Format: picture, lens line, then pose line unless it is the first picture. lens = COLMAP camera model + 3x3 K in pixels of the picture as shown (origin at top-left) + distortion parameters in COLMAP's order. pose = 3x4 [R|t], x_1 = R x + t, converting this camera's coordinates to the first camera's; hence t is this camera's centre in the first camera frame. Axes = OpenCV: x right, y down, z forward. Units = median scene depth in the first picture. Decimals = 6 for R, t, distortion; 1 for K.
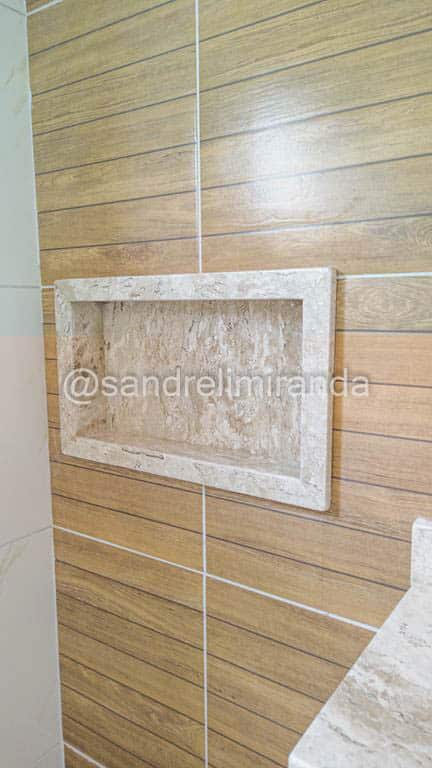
lens RADIAL K [[579.7, 0, 213.0], [0, 579.7, 383.6], [0, 0, 1]] dist [0.066245, -0.071556]
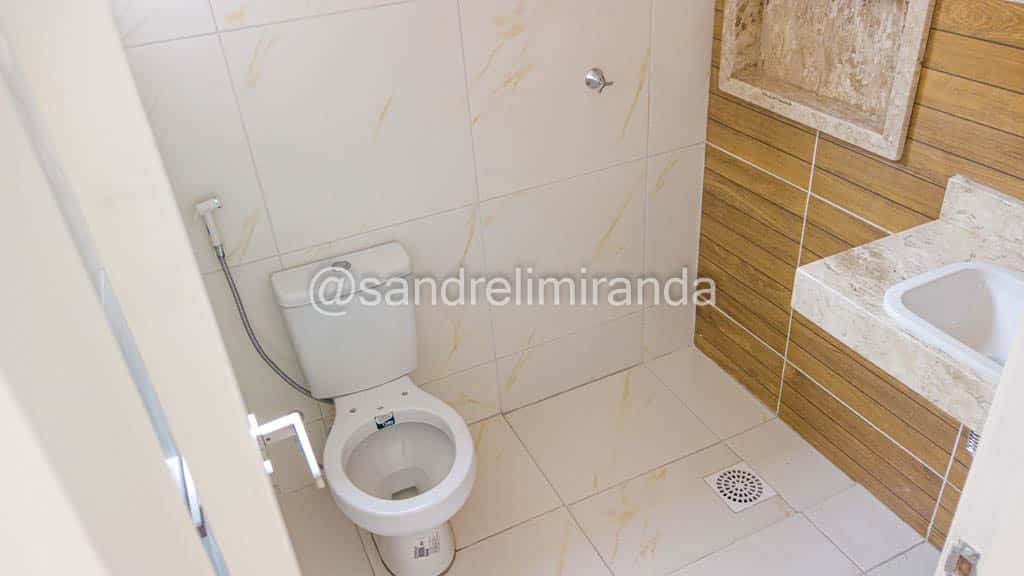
lens RADIAL K [[773.0, 0, 515.6], [0, 773.0, 285.6], [0, 0, 1]] dist [0.066245, -0.071556]
pose [[0.867580, 0.217886, -0.447024, 0.247268], [-0.007543, 0.904569, 0.426260, -0.246413], [0.497240, -0.366443, 0.786430, -0.844152]]
